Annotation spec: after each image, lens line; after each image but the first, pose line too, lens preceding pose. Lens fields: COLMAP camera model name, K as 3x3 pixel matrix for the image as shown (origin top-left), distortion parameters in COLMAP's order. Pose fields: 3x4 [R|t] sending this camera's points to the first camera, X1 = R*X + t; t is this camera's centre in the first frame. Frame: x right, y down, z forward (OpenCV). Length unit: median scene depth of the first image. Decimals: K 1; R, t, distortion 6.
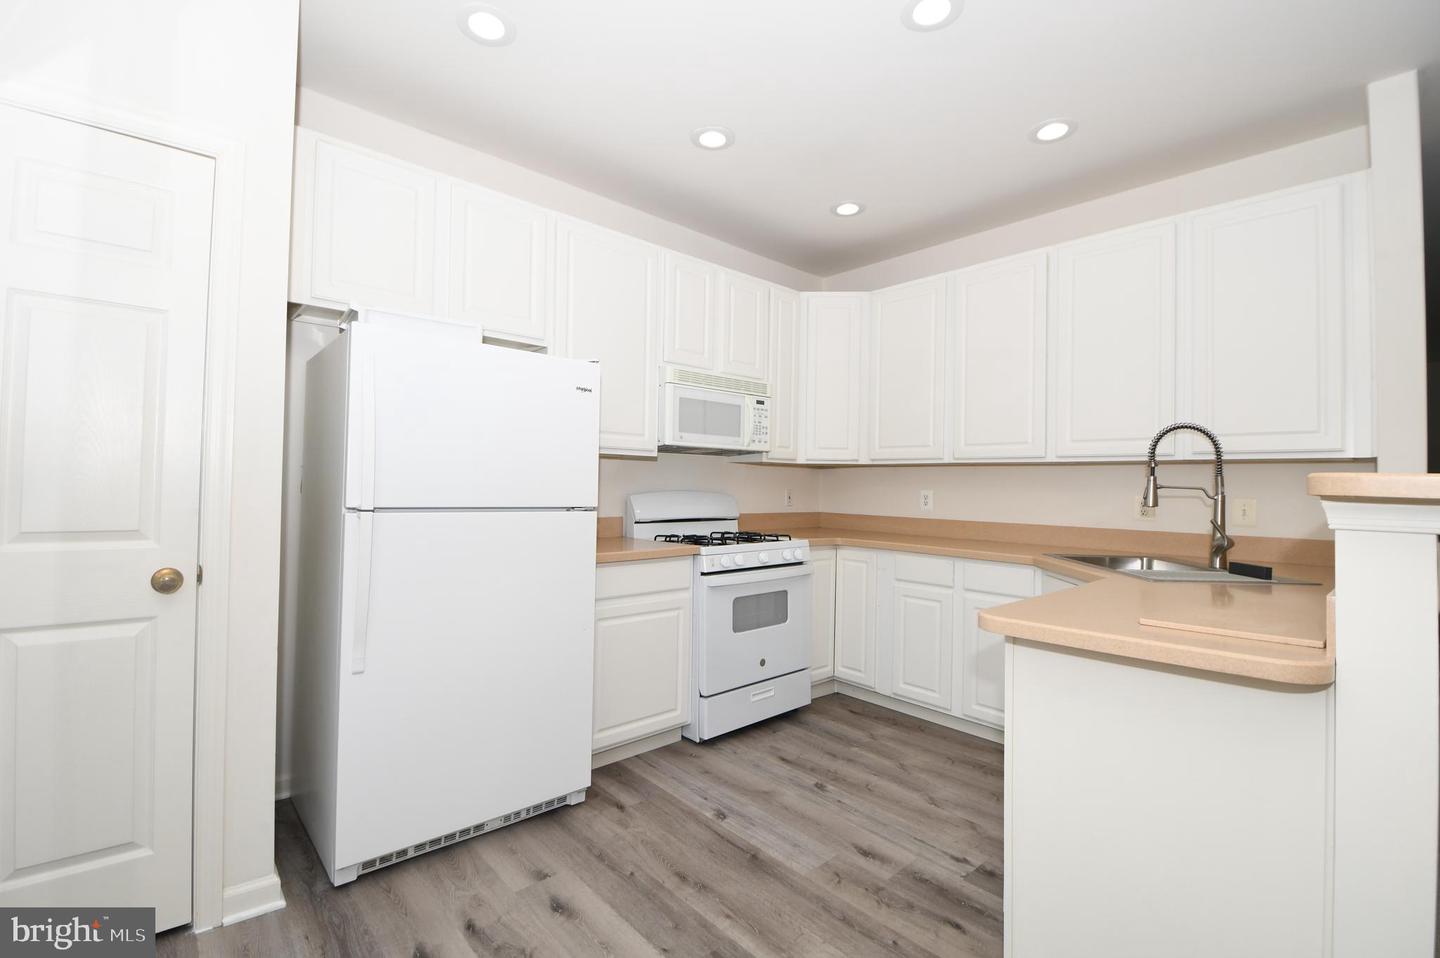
lens RADIAL K [[631.2, 0, 722.2], [0, 631.2, 475.3], [0, 0, 1]] dist [0.017216, -0.022401]
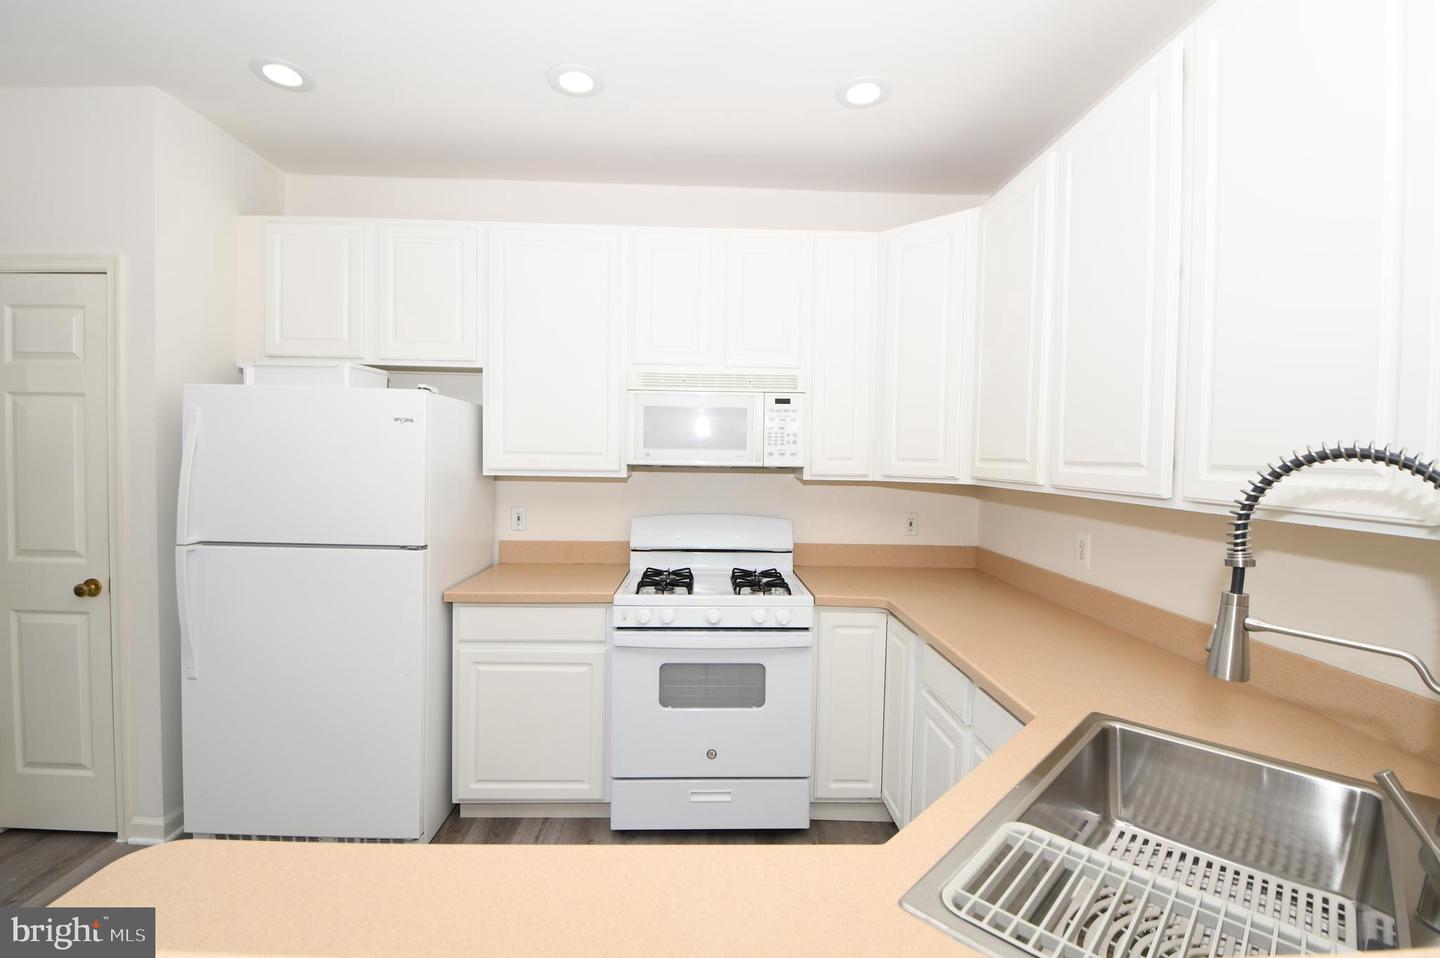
lens RADIAL K [[631.2, 0, 722.2], [0, 631.2, 475.3], [0, 0, 1]] dist [0.017216, -0.022401]
pose [[0.762134, 0.019277, -0.647132, 0.550479], [0.005031, 0.999350, 0.035693, -0.062625], [0.647400, -0.030459, 0.761542, 0.438876]]
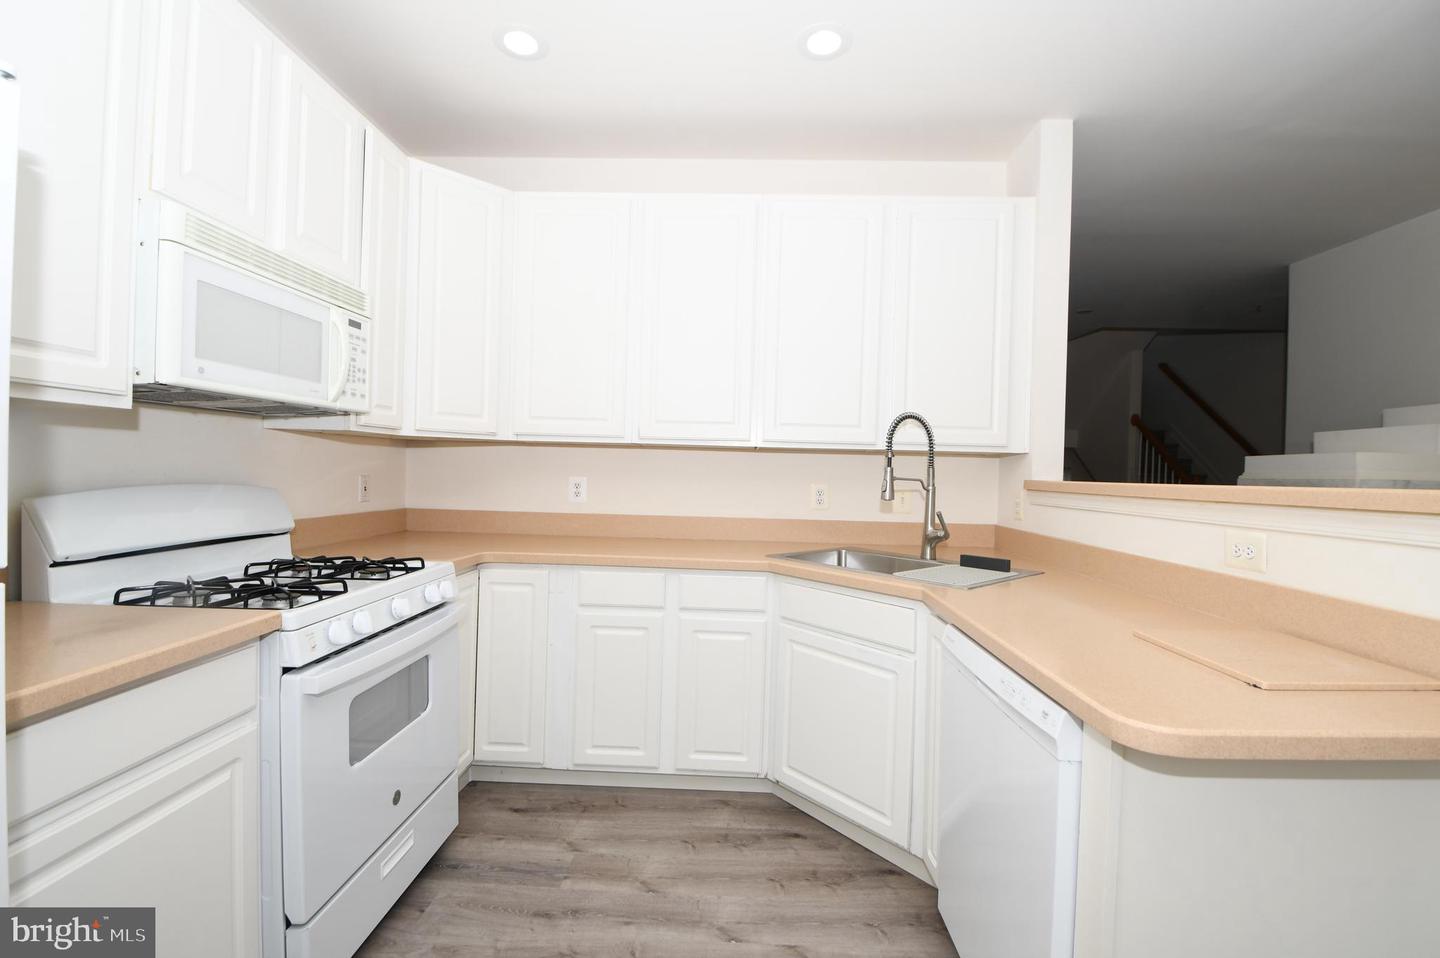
lens RADIAL K [[631.2, 0, 722.2], [0, 631.2, 475.3], [0, 0, 1]] dist [0.017216, -0.022401]
pose [[0.698401, -0.006160, 0.715680, -0.129510], [-0.023834, 0.999208, 0.031858, -0.008353], [-0.715309, -0.039307, 0.697702, 0.420156]]
